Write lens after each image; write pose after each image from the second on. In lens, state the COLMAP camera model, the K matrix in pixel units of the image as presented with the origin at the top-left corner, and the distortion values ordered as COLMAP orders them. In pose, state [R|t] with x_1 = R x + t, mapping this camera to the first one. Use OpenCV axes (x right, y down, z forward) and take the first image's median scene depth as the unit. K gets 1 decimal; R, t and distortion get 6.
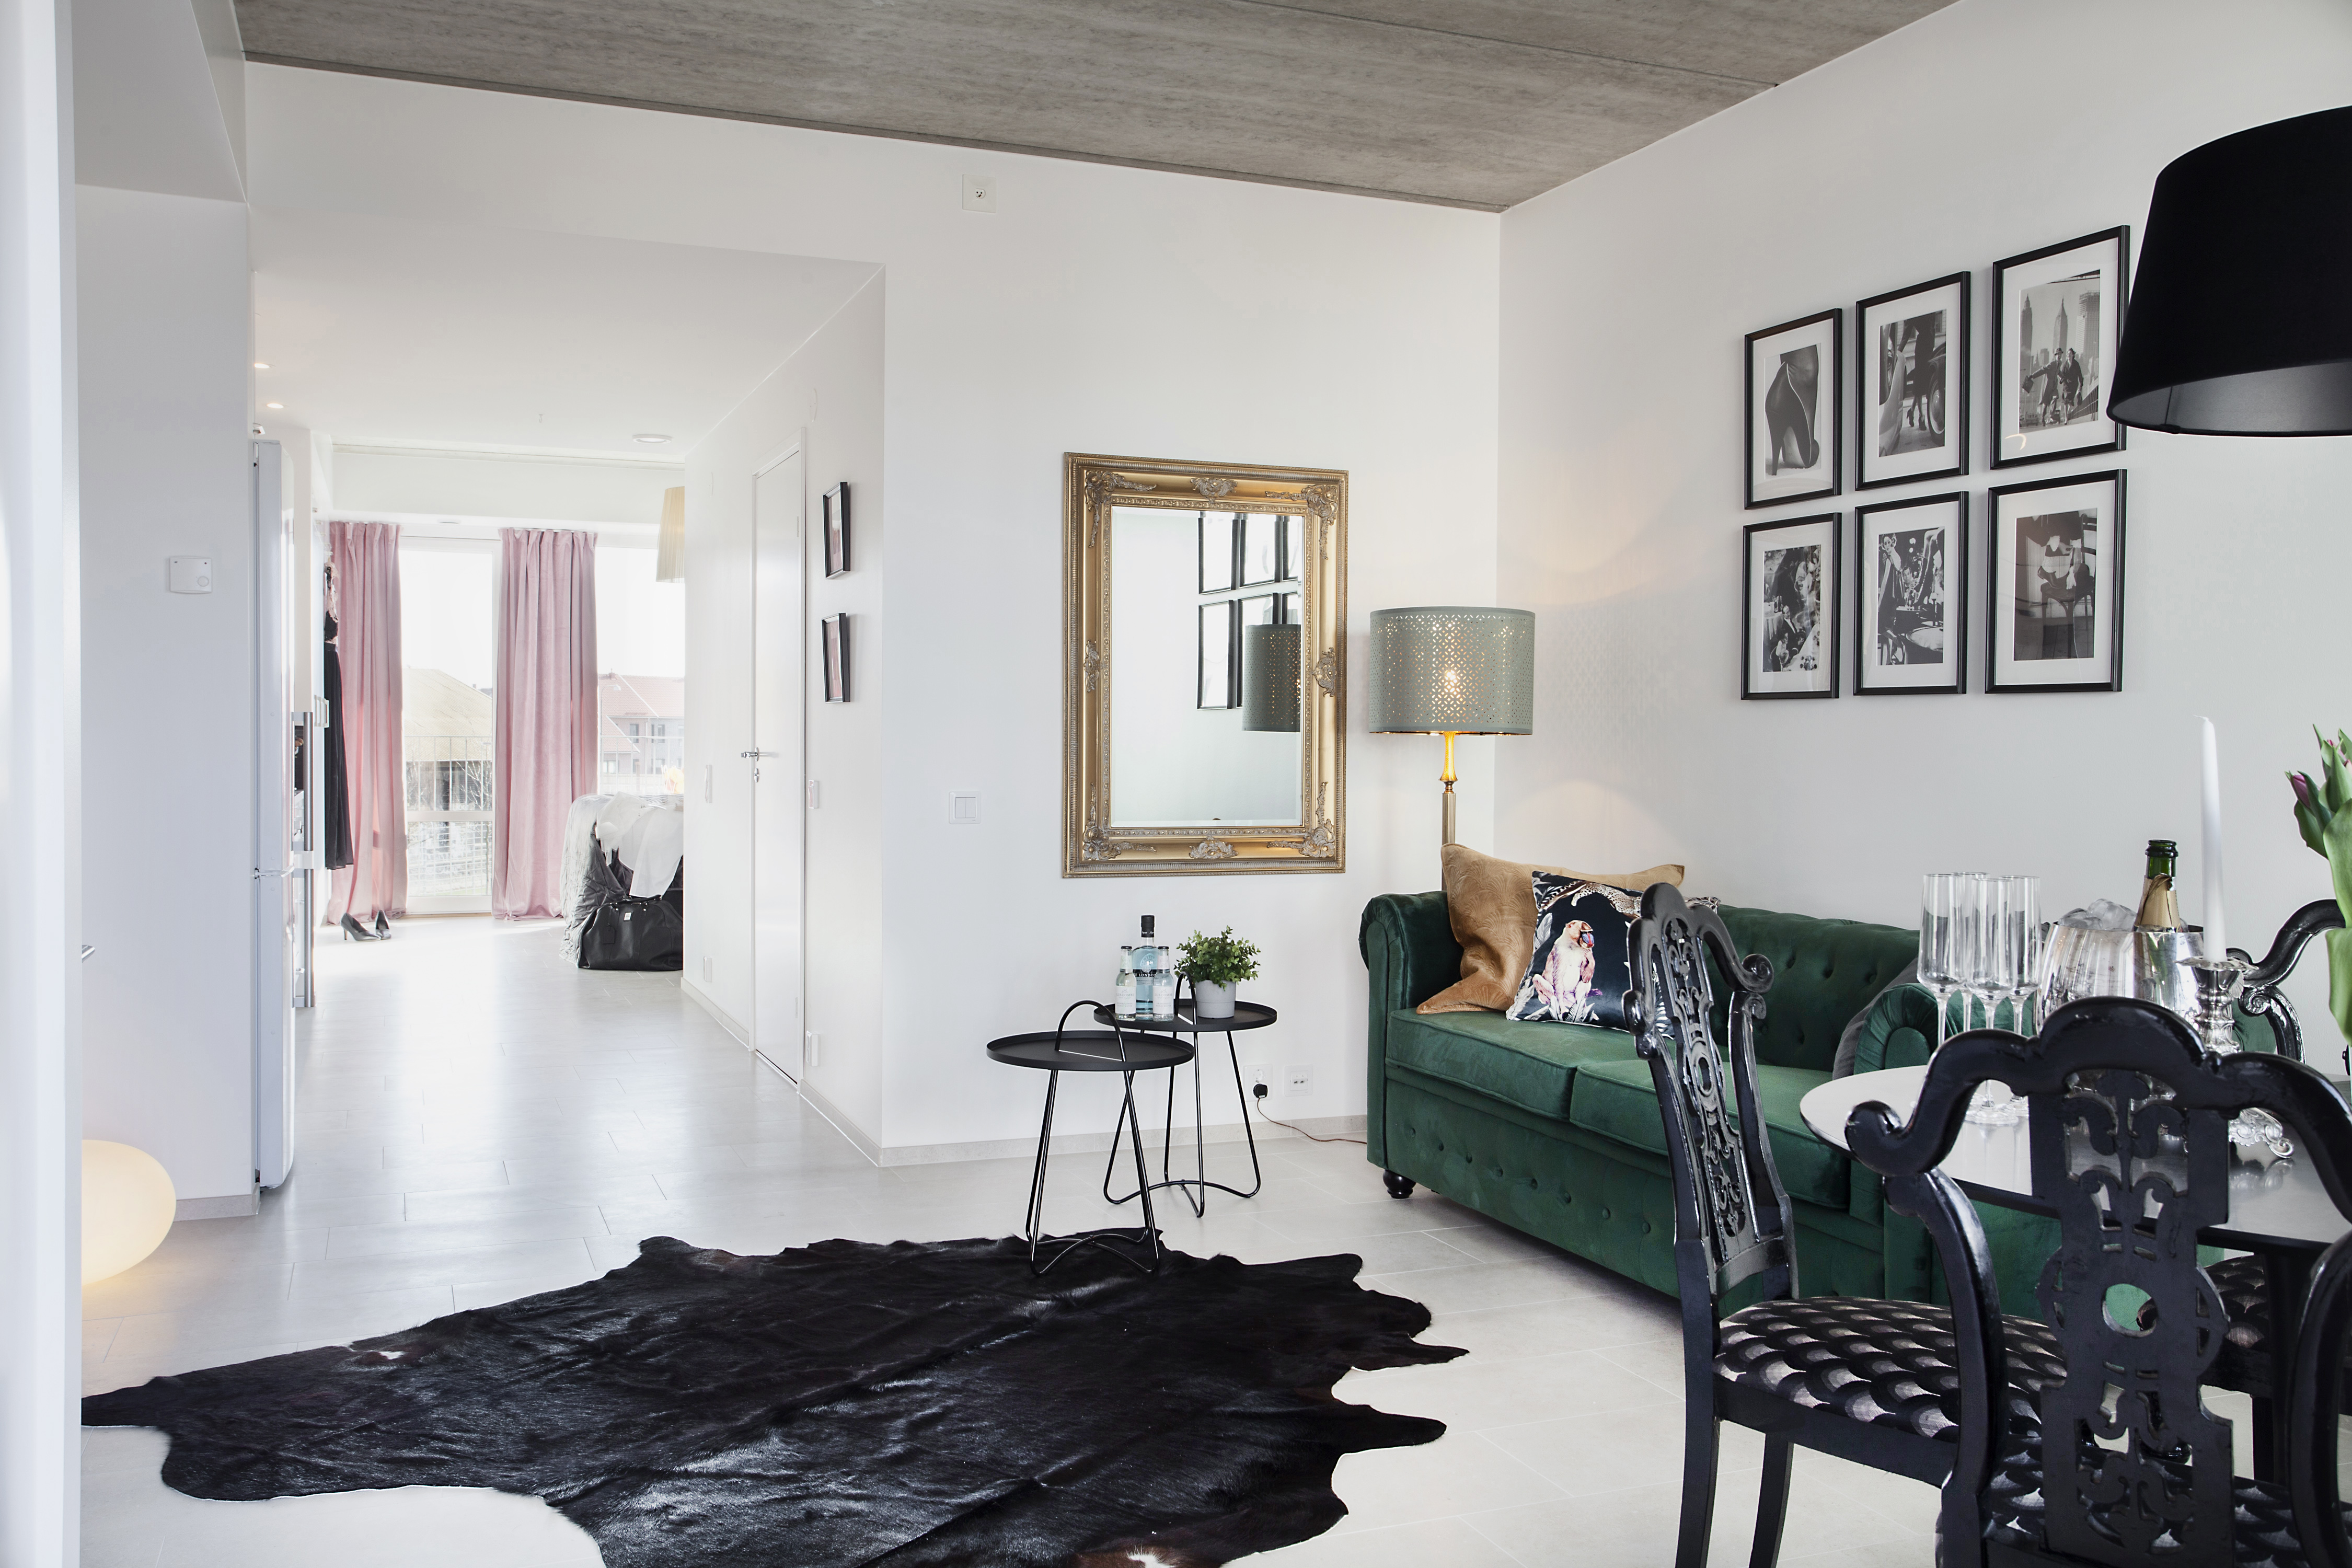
lens RADIAL K [[2053.2, 0, 1168.0], [0, 2053.2, 782.1], [0, 0, 1]] dist [-0.008328, -0.006747]
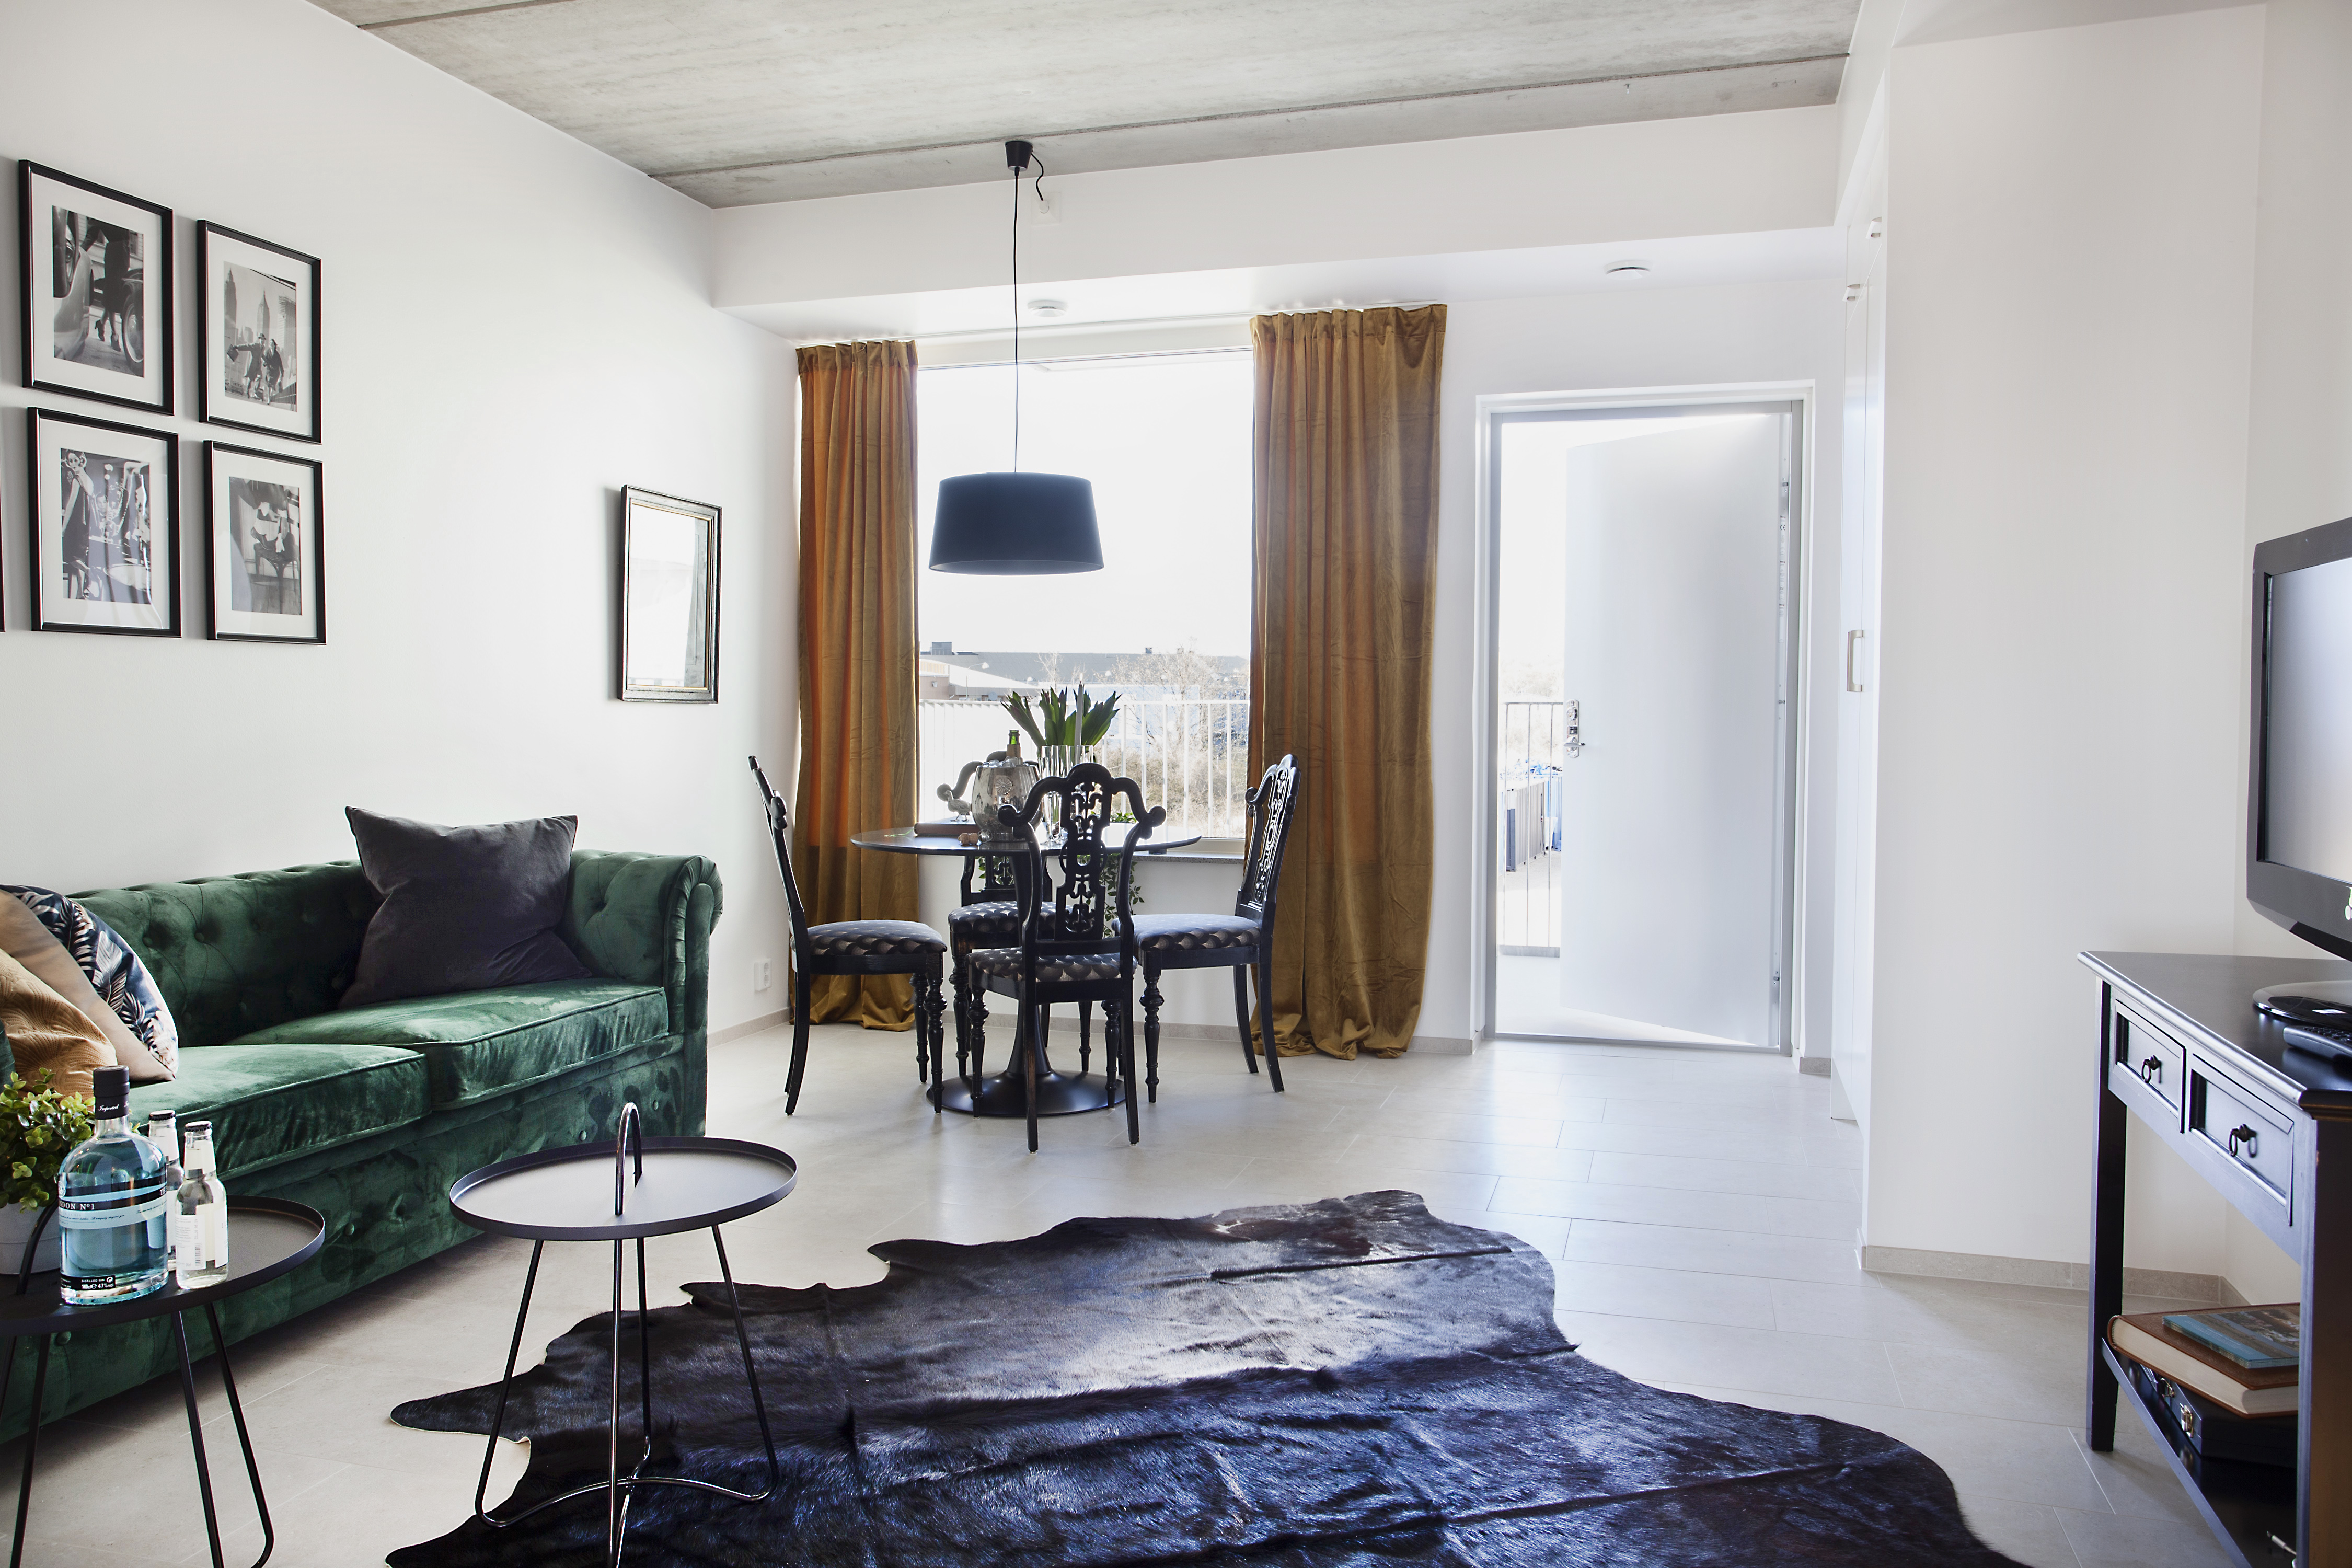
lens RADIAL K [[1724.9, 0, 1160.4], [0, 1724.9, 766.3], [0, 0, 1]] dist [0.023015, 0.002260]
pose [[-0.796768, -0.032562, 0.603407, -0.516514], [0.005362, 0.998127, 0.060943, -0.030367], [-0.604261, 0.051792, -0.795101, 1.418335]]
